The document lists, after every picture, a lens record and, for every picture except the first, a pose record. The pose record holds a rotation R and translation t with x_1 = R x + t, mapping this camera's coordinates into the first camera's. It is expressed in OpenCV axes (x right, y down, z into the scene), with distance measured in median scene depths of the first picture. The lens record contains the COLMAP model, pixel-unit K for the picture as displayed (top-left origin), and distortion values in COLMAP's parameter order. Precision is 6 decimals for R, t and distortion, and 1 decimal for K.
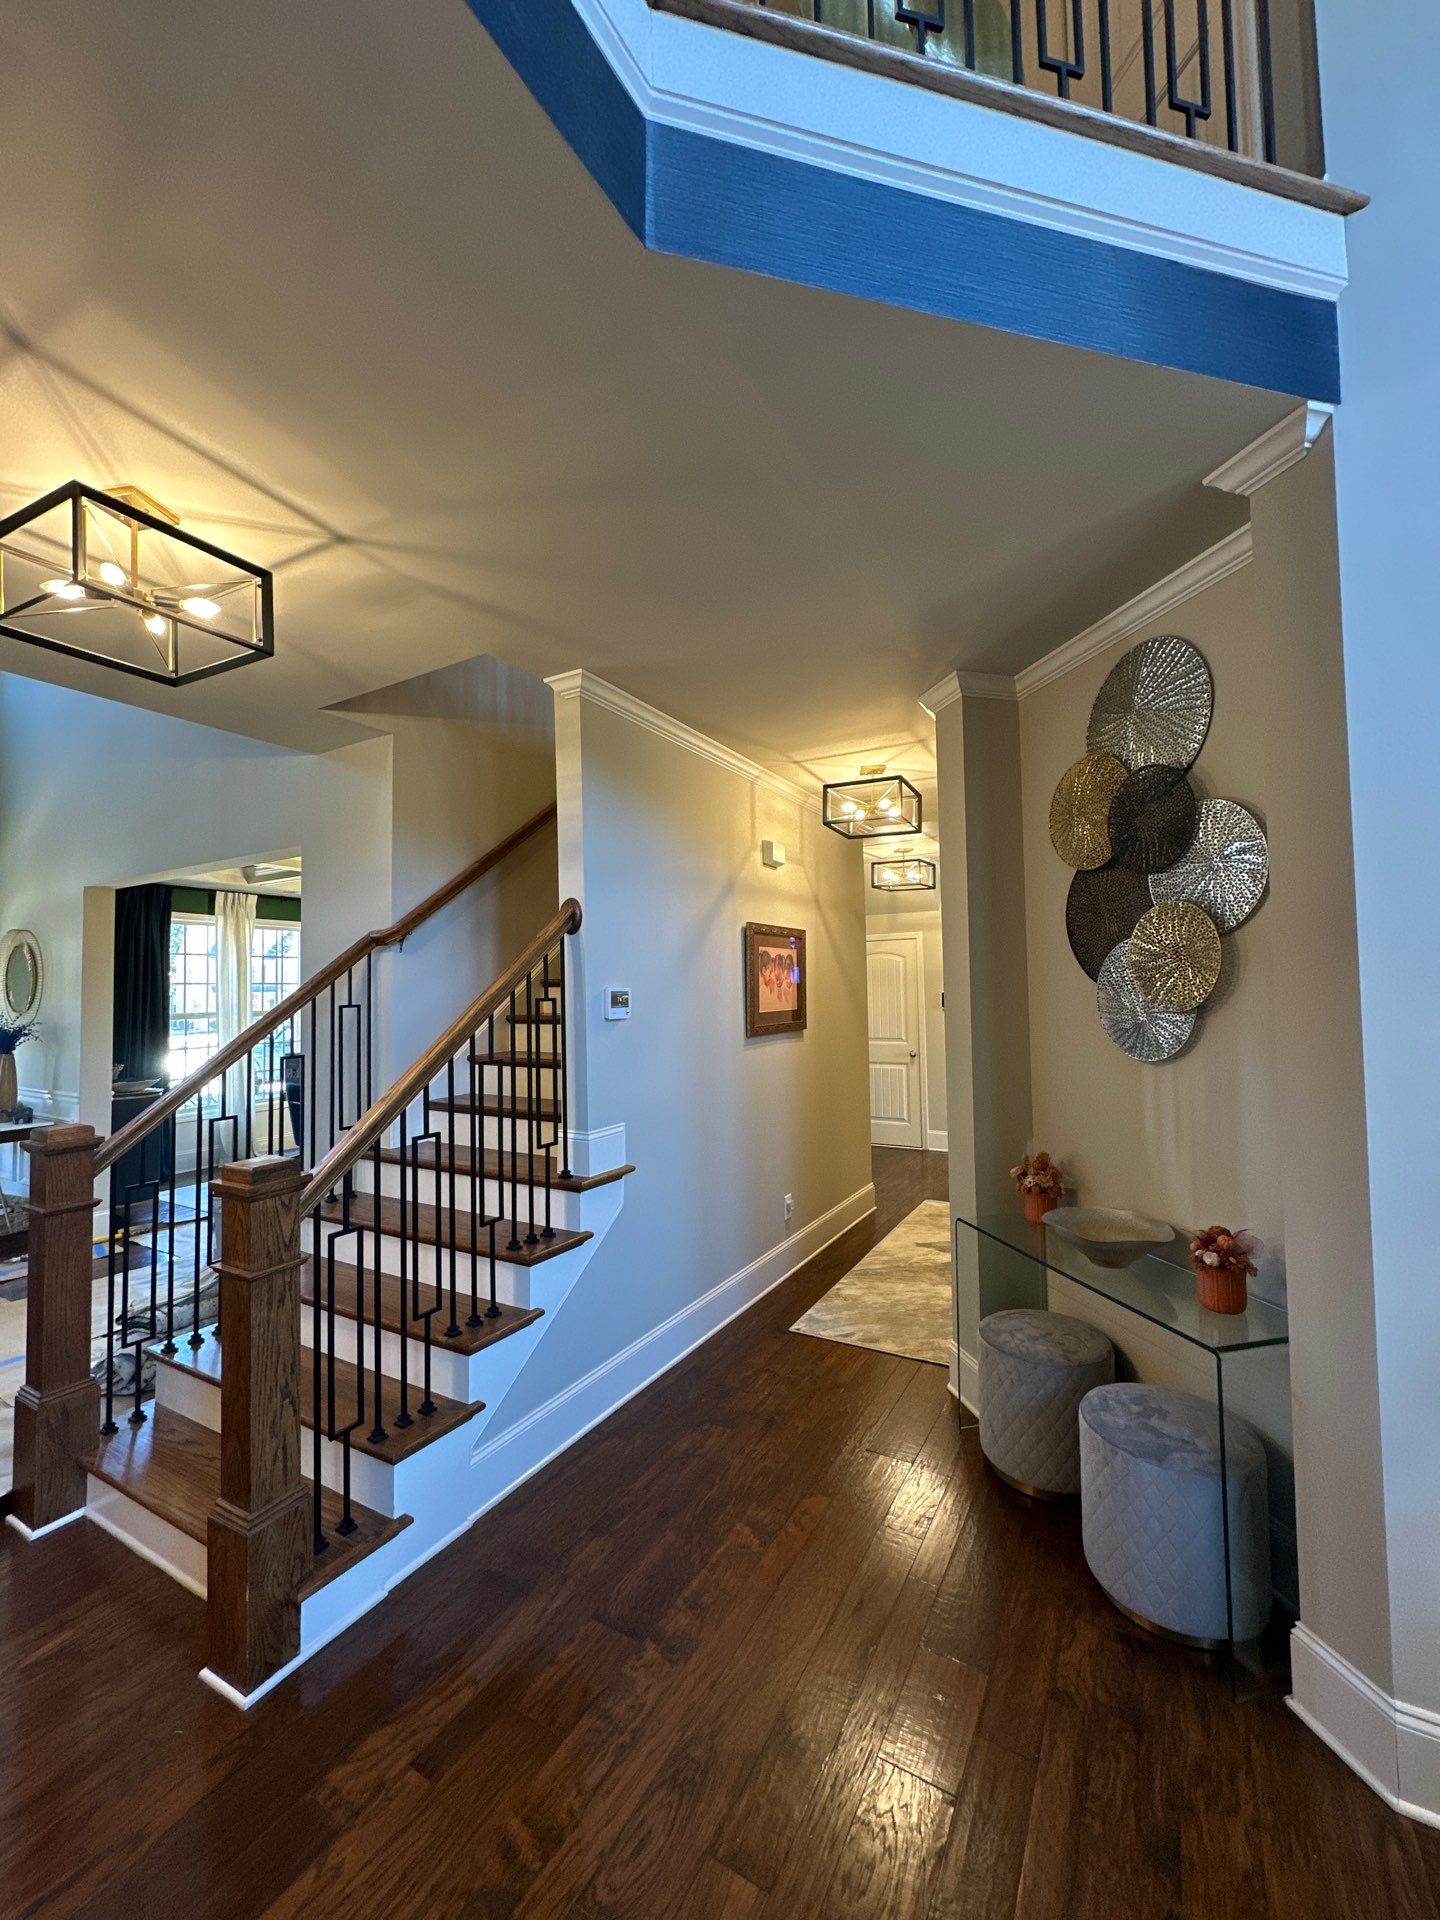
lens RADIAL K [[764.0, 0, 700.6], [0, 764.0, 950.4], [0, 0, 1]] dist [-0.002114, 0.000013]
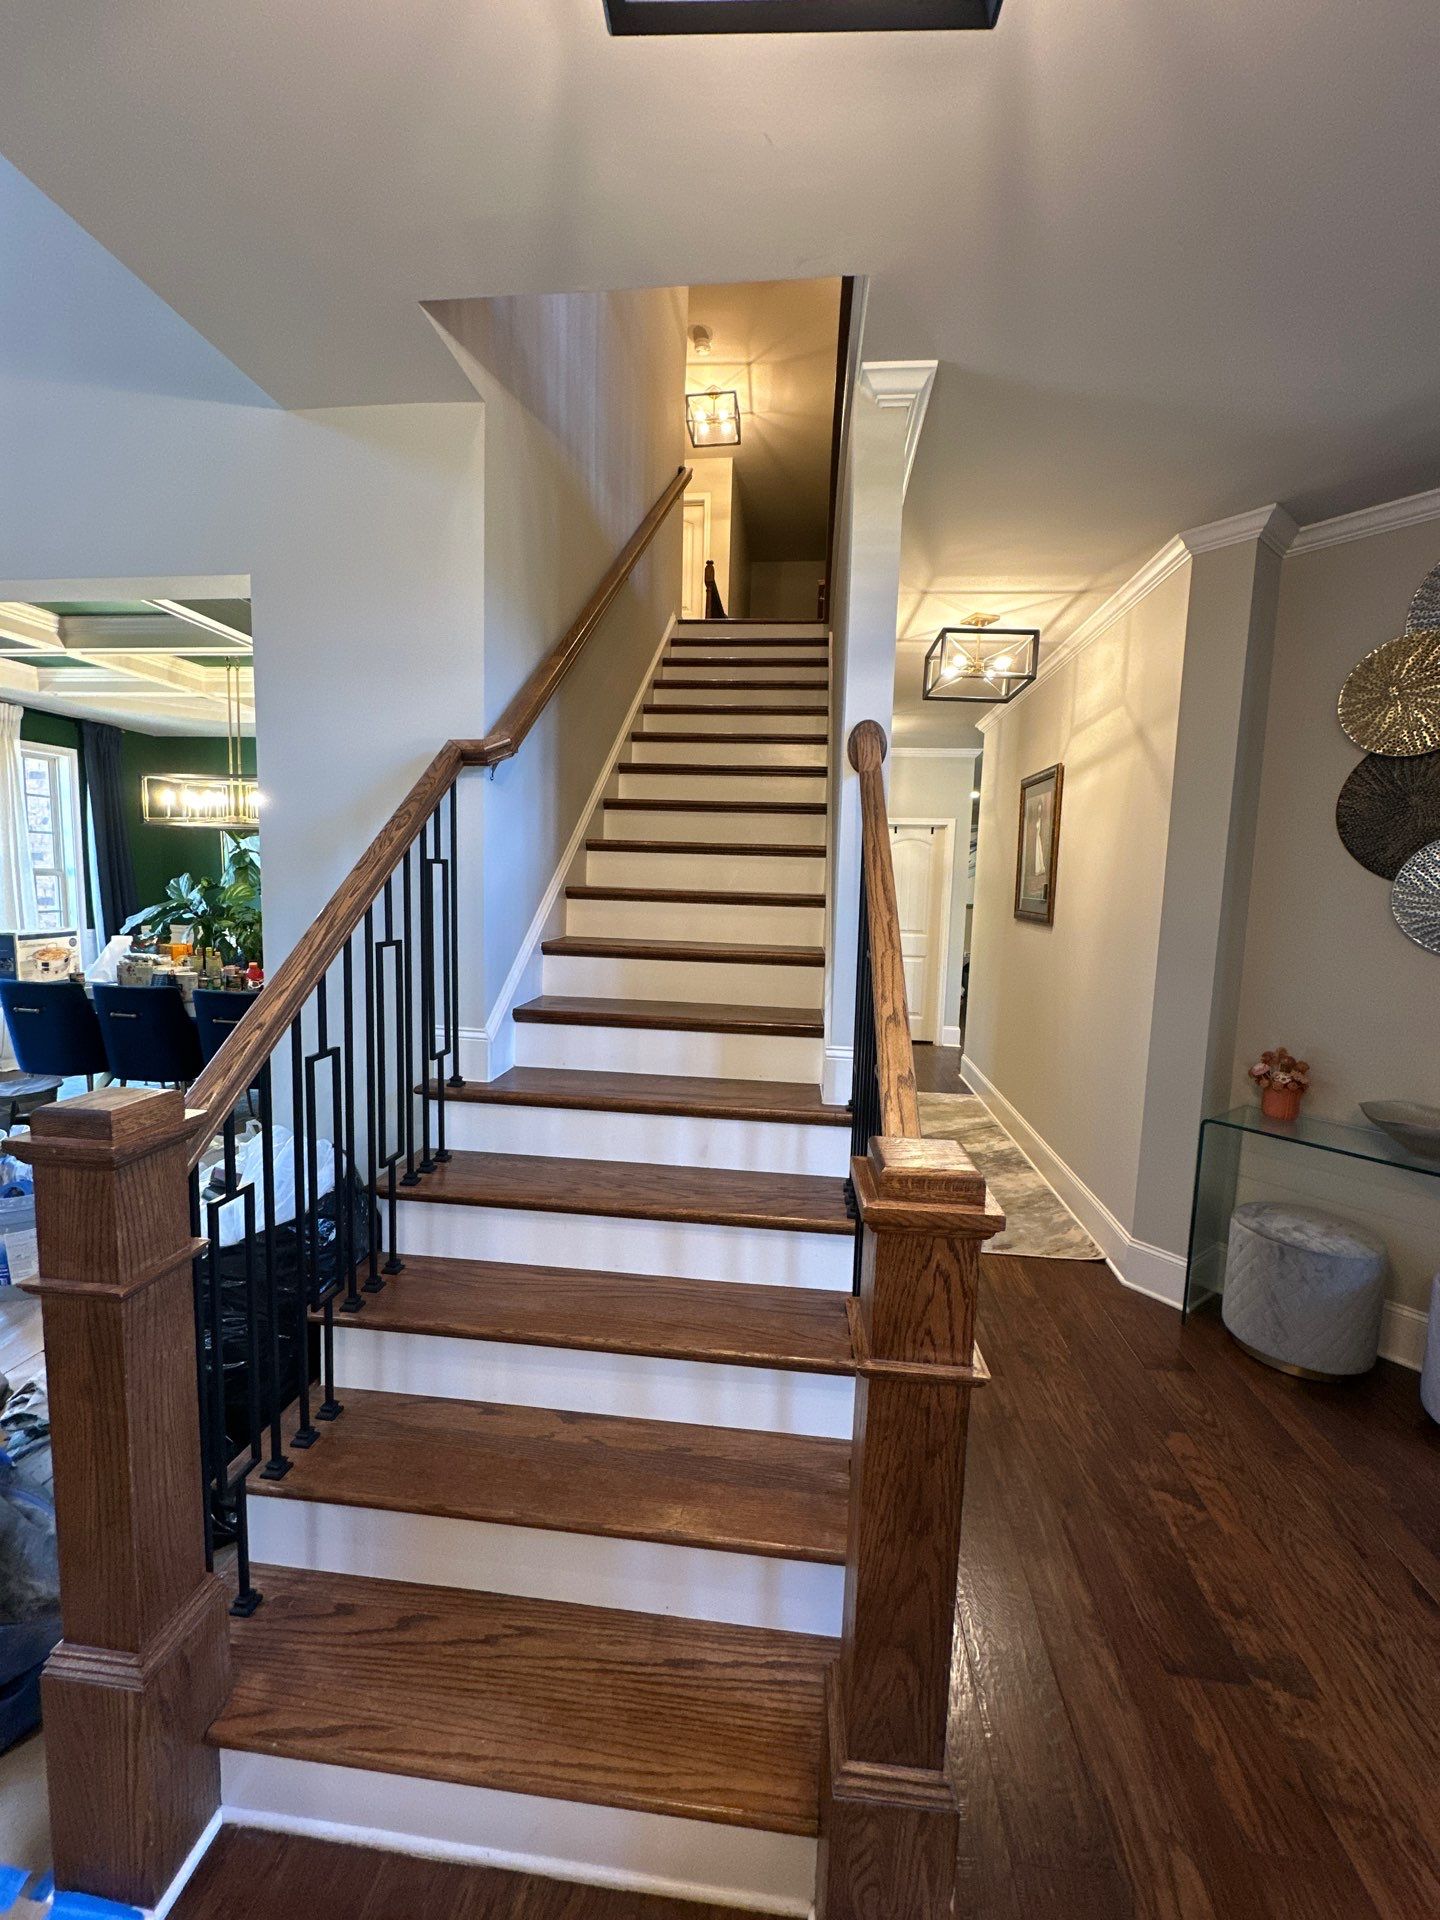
lens RADIAL K [[764.0, 0, 727.5], [0, 764.0, 953.7], [0, 0, 1]] dist [-0.002114, 0.000013]
pose [[0.915852, 0.002781, 0.401507, -0.471310], [-0.063436, 0.988419, 0.137853, 0.046488], [-0.396474, -0.151722, 0.905422, 0.326861]]
